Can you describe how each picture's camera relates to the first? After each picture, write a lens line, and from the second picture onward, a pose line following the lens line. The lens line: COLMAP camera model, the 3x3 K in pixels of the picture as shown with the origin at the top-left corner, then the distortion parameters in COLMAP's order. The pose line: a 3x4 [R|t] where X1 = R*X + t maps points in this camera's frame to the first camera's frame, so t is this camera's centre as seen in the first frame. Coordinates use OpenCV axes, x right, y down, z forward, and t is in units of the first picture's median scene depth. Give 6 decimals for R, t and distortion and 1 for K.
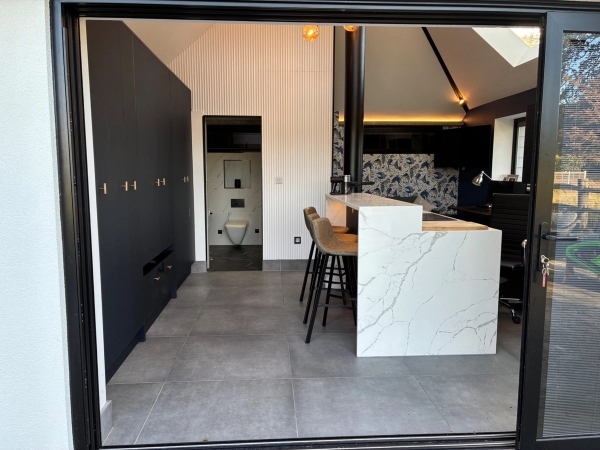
lens RADIAL K [[452.5, 0, 303.0], [0, 452.5, 223.2], [0, 0, 1]] dist [0.062460, -0.083322]
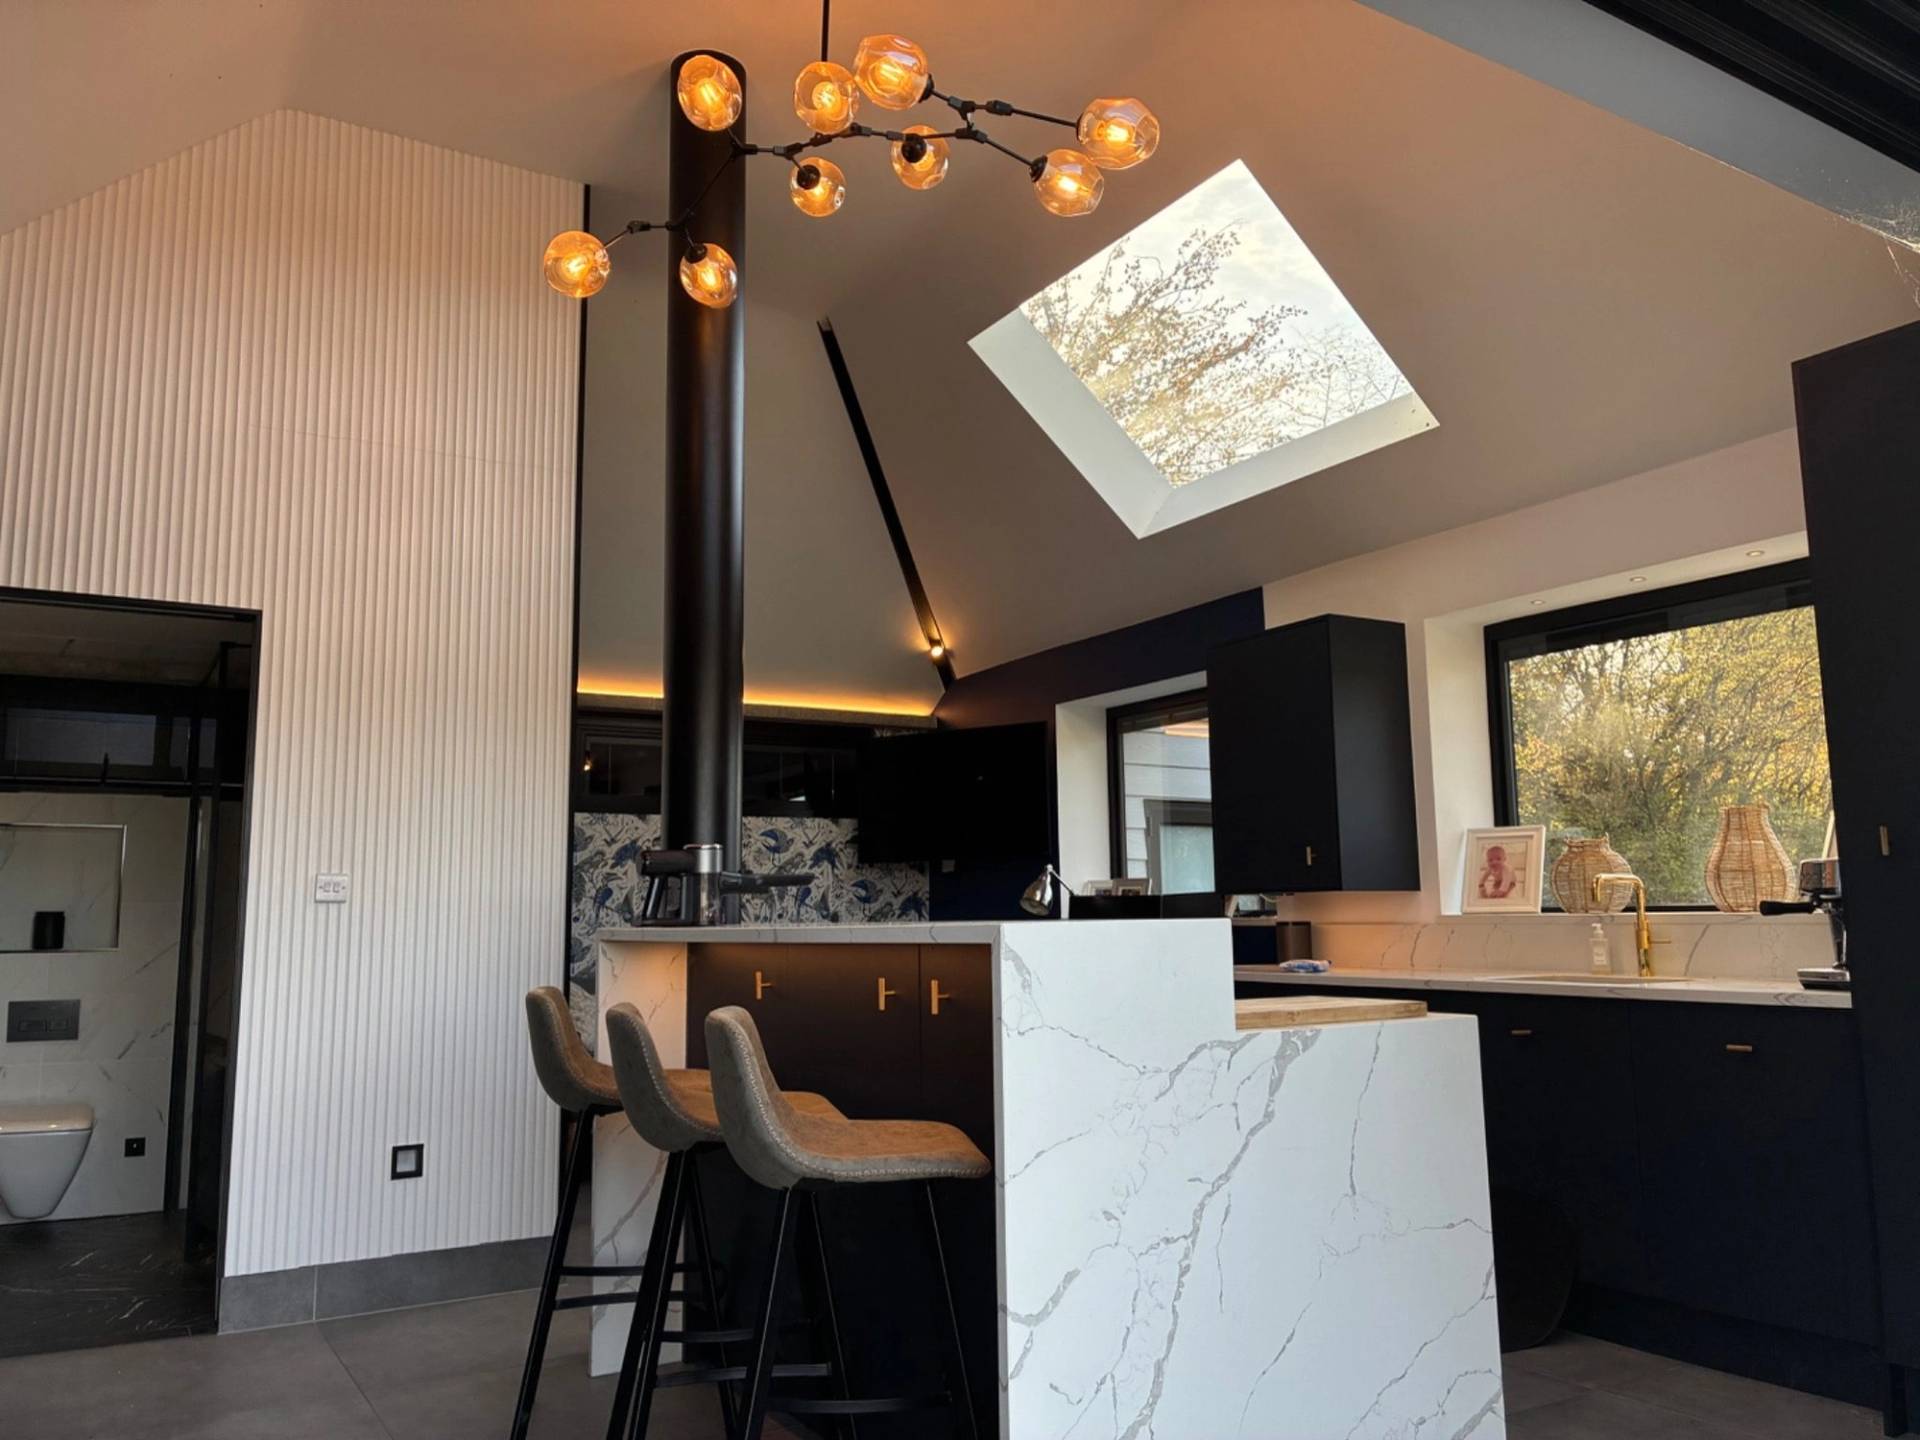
lens RADIAL K [[1448.0, 0, 969.7], [0, 1448.0, 714.3], [0, 0, 1]] dist [0.062460, -0.083322]
pose [[0.884832, 0.053058, 0.462880, -0.100134], [0.067536, 0.968395, -0.240104, 0.014438], [-0.460990, 0.243713, 0.853283, 0.191170]]
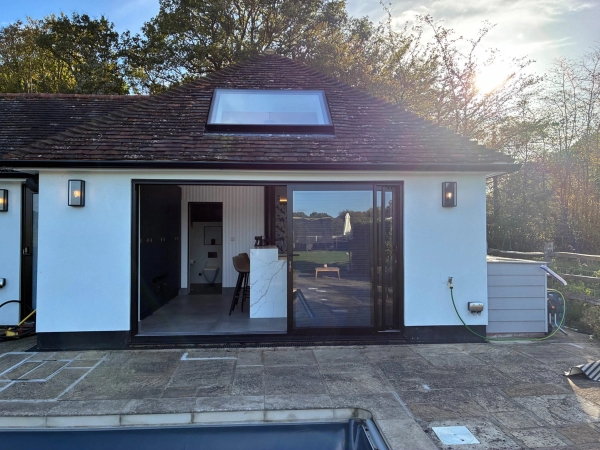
lens RADIAL K [[452.5, 0, 303.0], [0, 452.5, 223.2], [0, 0, 1]] dist [0.062460, -0.083322]
pose [[0.999987, -0.002434, 0.004454, 0.173015], [0.003014, 0.990832, -0.135064, 0.064738], [-0.004084, 0.135076, 0.990827, -0.581890]]
